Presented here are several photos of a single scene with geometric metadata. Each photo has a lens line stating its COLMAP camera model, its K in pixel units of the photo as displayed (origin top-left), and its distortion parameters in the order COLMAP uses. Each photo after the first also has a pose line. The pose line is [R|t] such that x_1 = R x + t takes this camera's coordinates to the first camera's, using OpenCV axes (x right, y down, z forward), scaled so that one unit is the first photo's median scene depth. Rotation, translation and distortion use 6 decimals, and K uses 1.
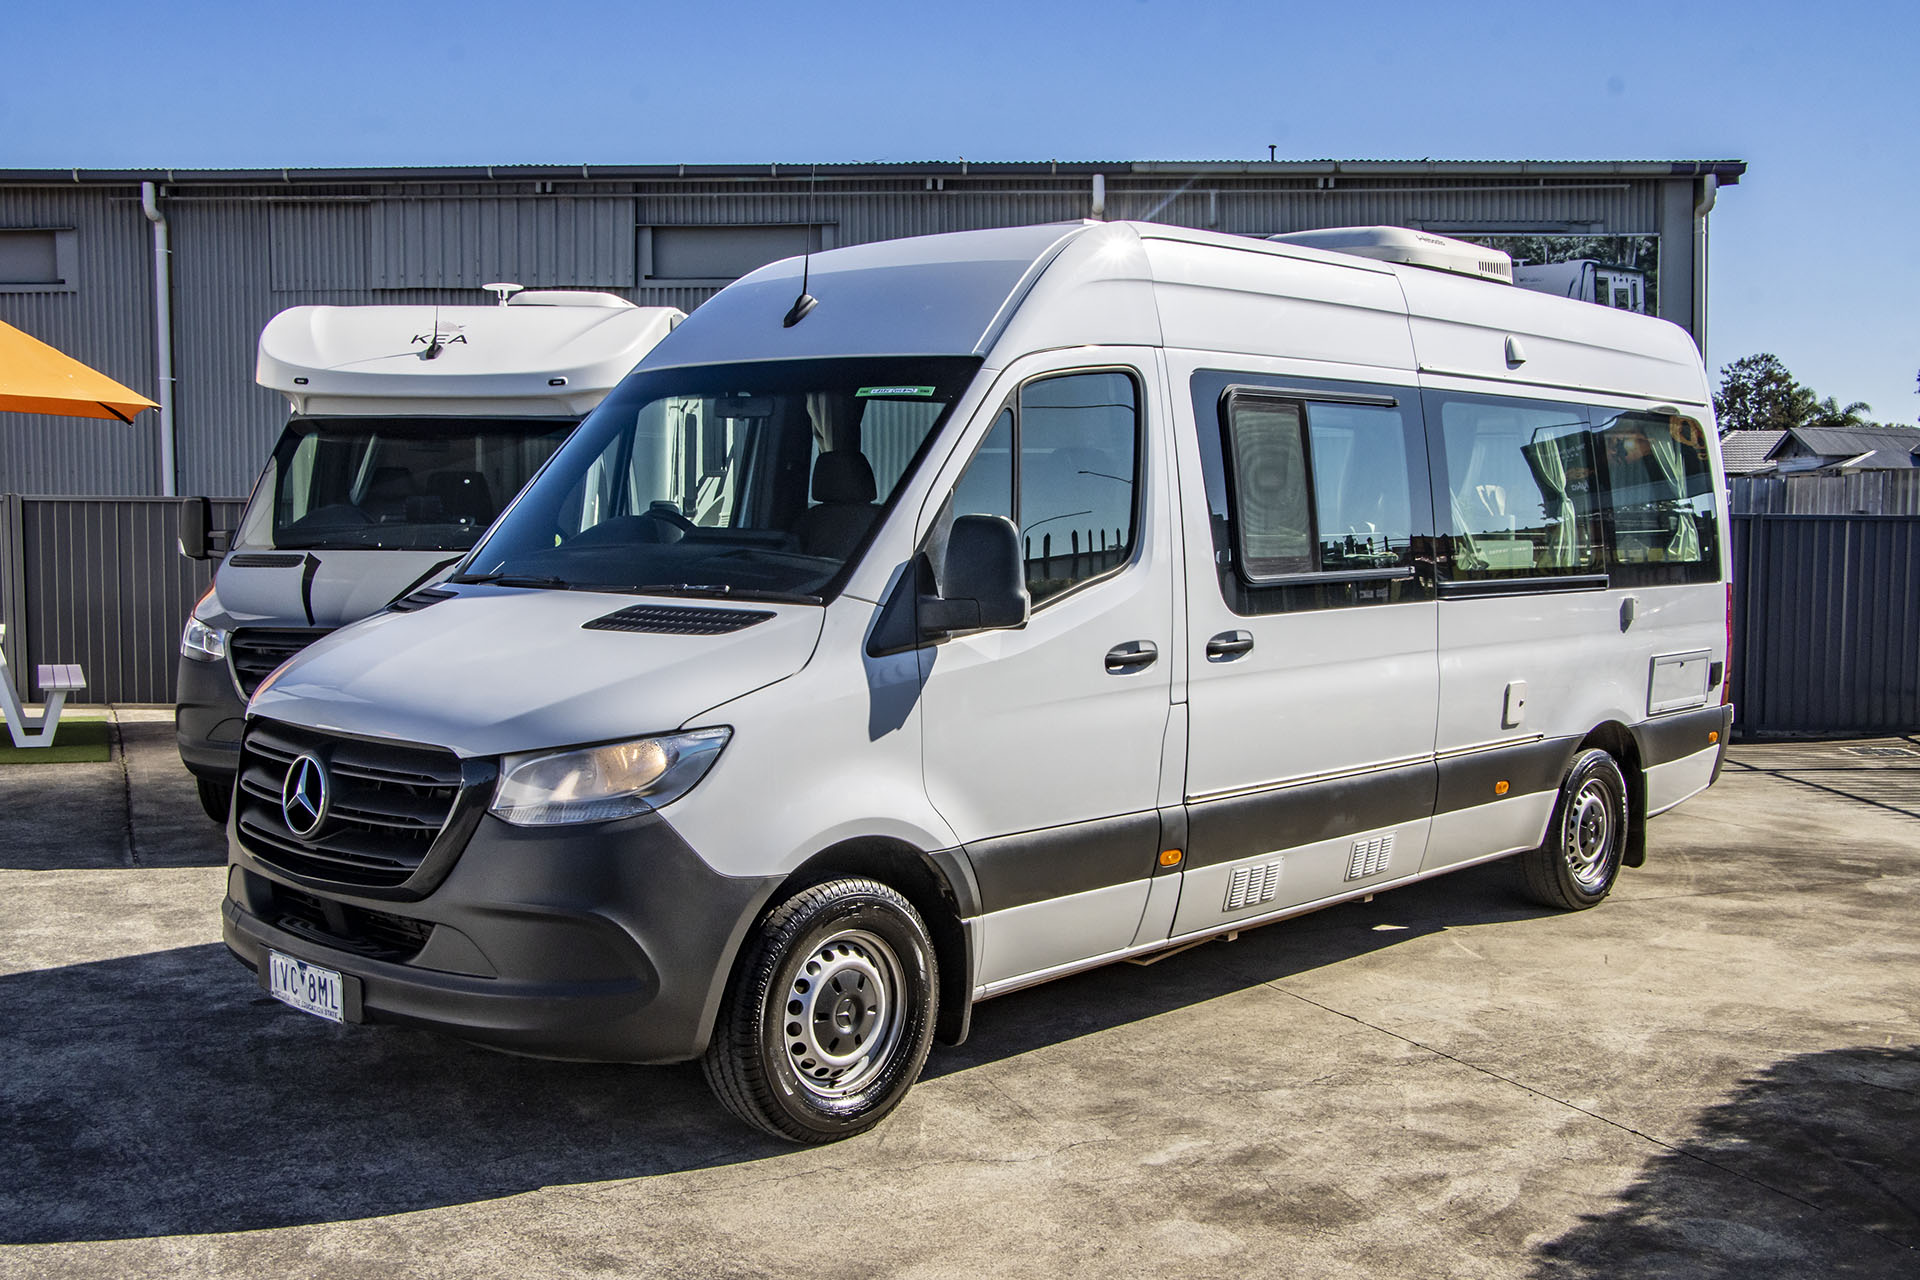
lens RADIAL K [[1943.5, 0, 981.5], [0, 1943.5, 640.5], [0, 0, 1]] dist [-0.040182, 0.018995]
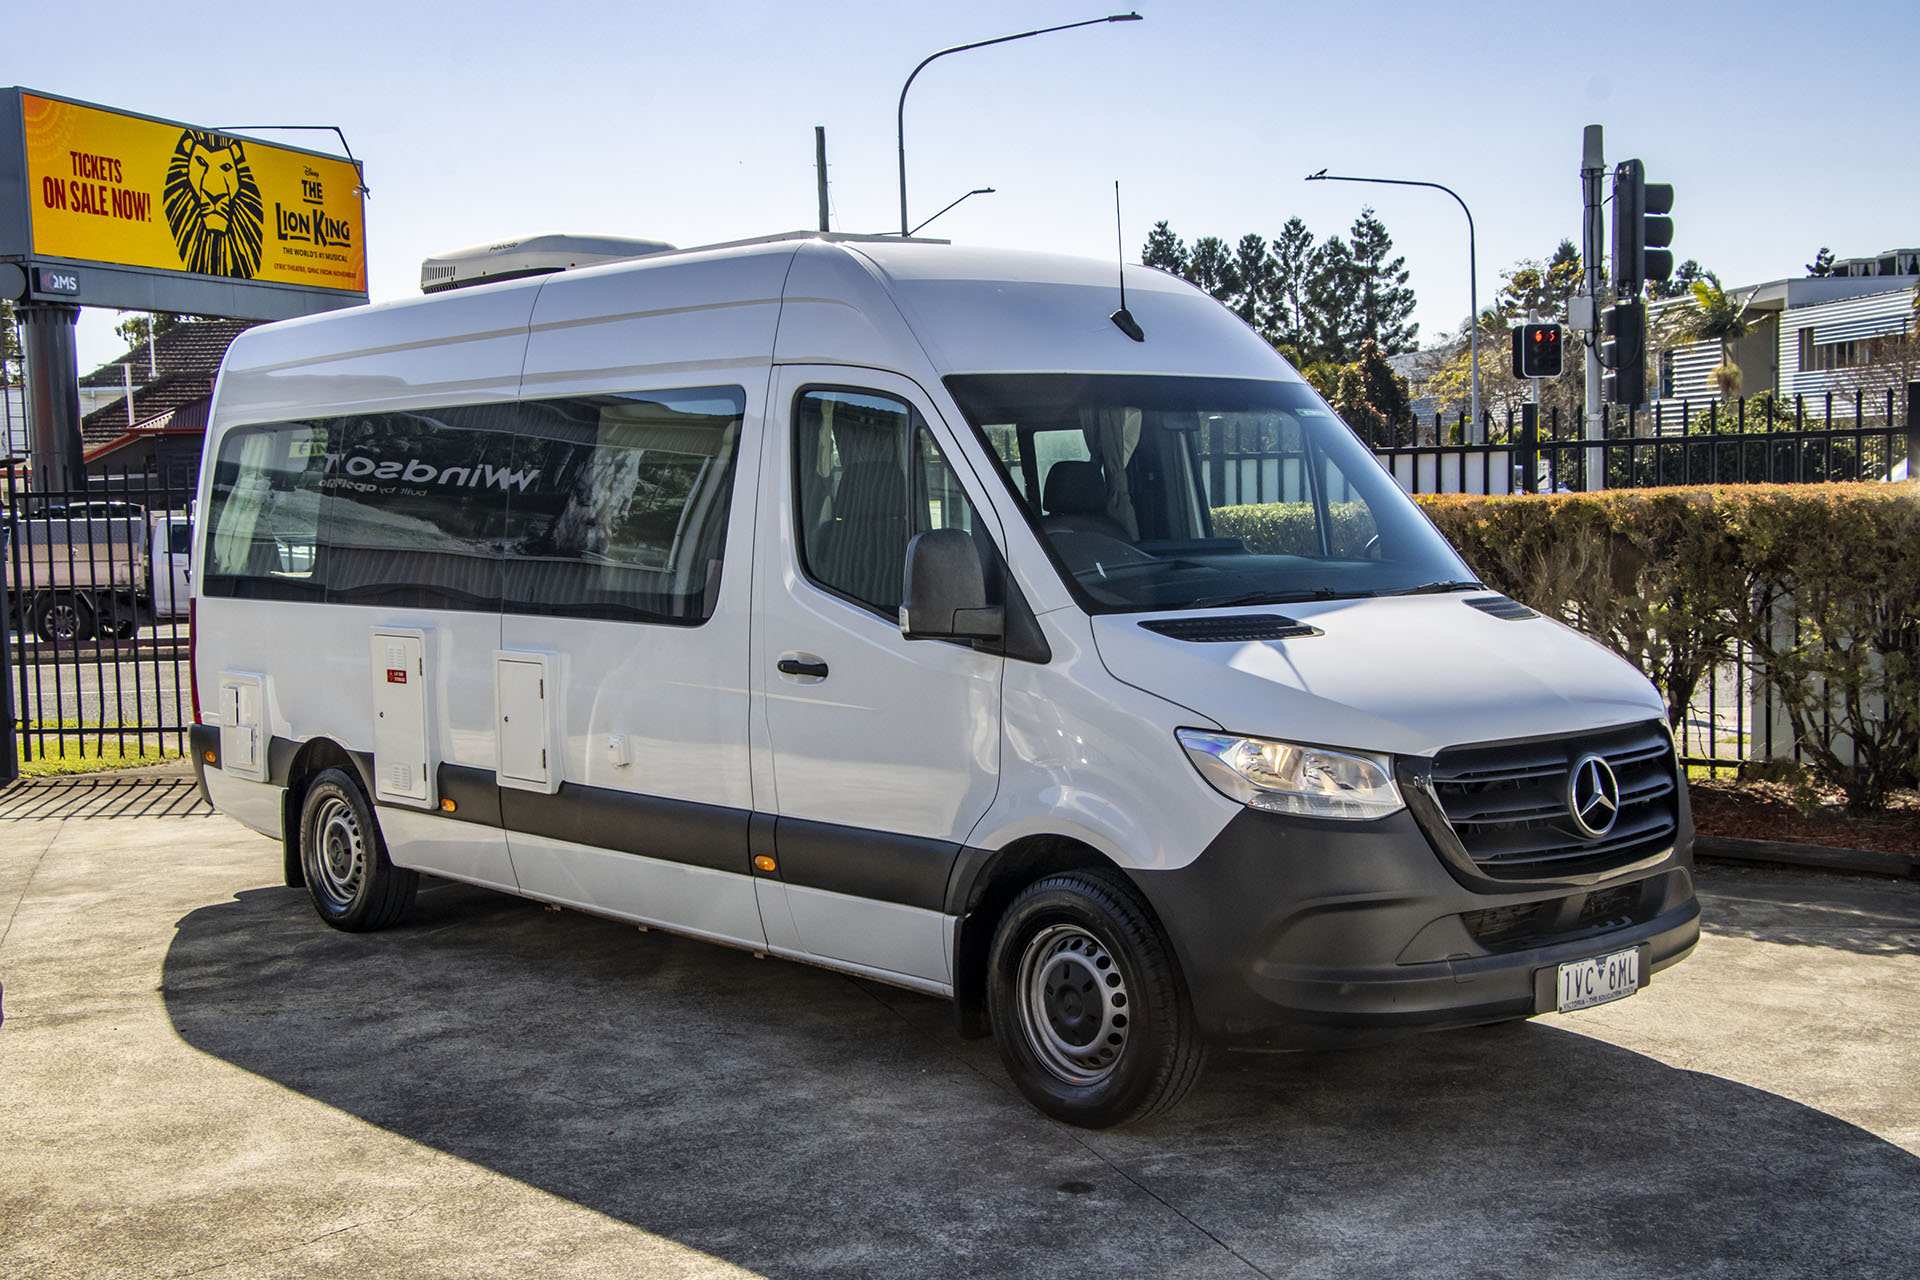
lens RADIAL K [[2252.6, 0, 960.0], [0, 2252.6, 640.0], [0, 0, 1]] dist [-0.029551, 0.243100]
pose [[0.127694, -0.074893, 0.988982, -1.485343], [0.088709, 0.994011, 0.063820, -0.102794], [-0.987839, 0.079582, 0.133573, 1.100994]]
